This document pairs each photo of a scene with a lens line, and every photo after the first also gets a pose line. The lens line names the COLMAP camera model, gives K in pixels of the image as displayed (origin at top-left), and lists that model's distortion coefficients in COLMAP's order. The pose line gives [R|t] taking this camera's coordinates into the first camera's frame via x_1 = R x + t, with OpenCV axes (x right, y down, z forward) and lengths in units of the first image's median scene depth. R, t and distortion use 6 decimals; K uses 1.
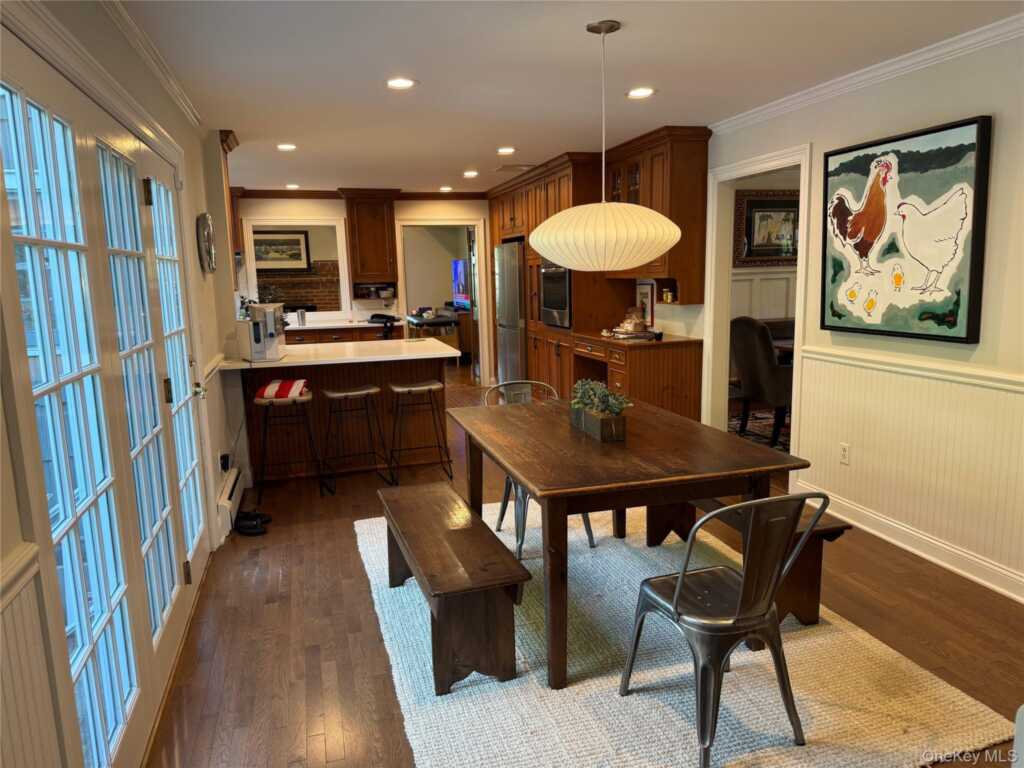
lens RADIAL K [[708.8, 0, 512.2], [0, 708.8, 387.3], [0, 0, 1]] dist [0.009281, 0.000679]
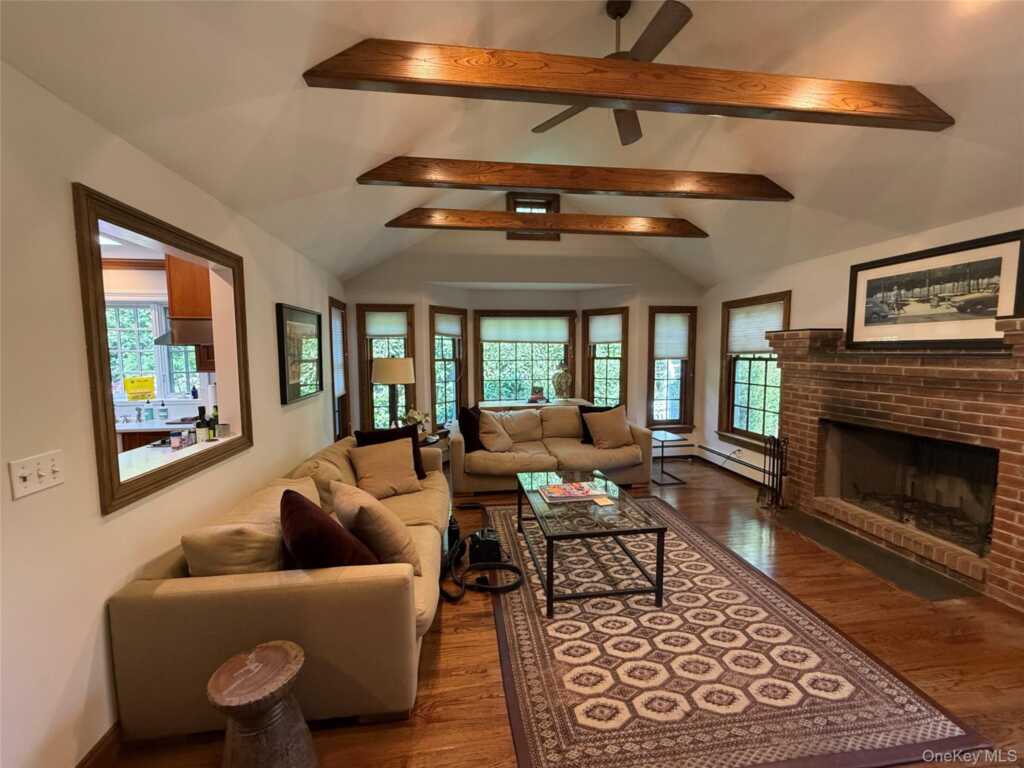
lens RADIAL K [[410.1, 0, 512.1], [0, 410.1, 385.2], [0, 0, 1]] dist [-0.000689, 0.000415]
pose [[-0.136382, 0.102796, -0.985309, -0.058387], [-0.148630, 0.981221, 0.122942, -0.136209], [0.979443, 0.163214, -0.118543, 0.800916]]
